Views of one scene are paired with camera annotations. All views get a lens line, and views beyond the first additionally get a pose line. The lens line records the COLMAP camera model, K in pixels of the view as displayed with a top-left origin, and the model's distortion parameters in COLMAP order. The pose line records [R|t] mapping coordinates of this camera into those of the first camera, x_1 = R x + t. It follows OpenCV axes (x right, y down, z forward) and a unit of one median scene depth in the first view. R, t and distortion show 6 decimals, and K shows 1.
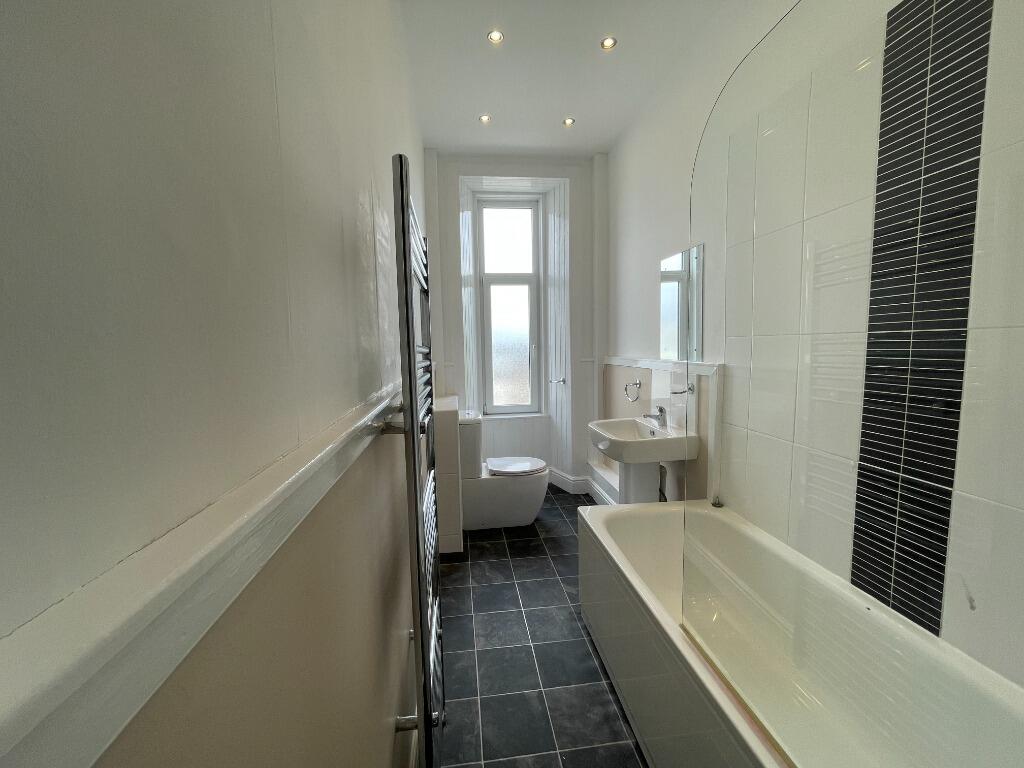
lens RADIAL K [[411.3, 0, 512.0], [0, 411.3, 384.0], [0, 0, 1]] dist [0.000344, -0.000017]
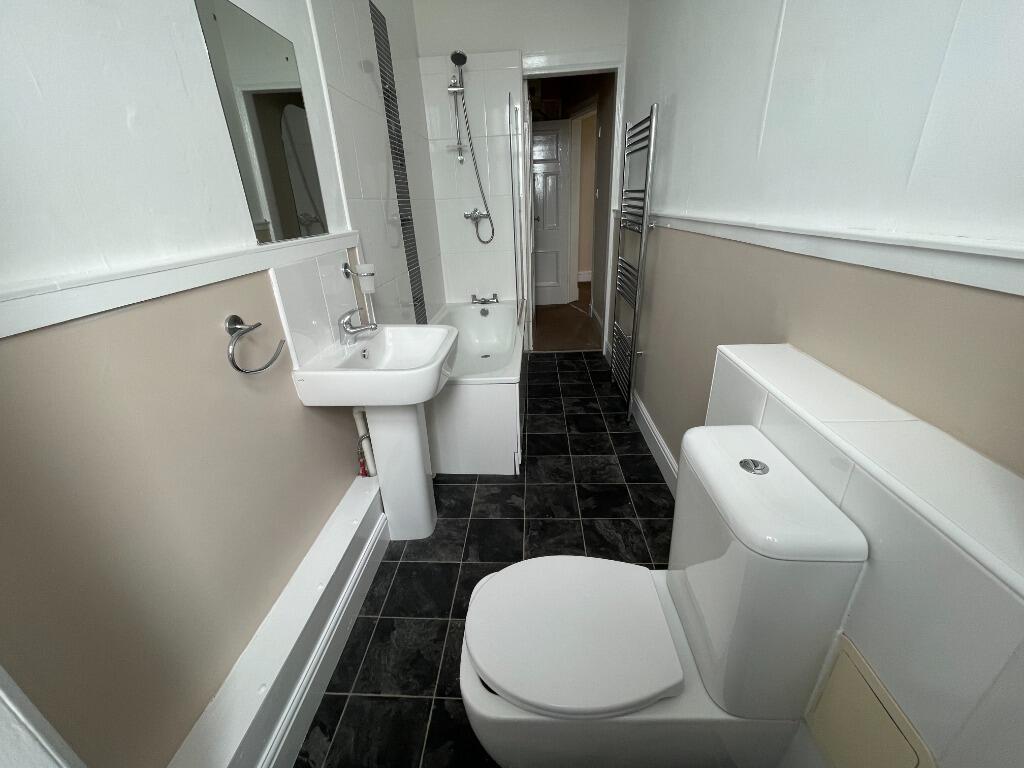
lens RADIAL K [[411.3, 0, 512.0], [0, 411.3, 384.0], [0, 0, 1]] dist [0.000344, -0.000017]
pose [[-0.982056, -0.013658, 0.188093, -0.009003], [0.079156, 0.875415, 0.476848, -0.162994], [-0.171172, 0.483180, -0.858625, 1.955878]]
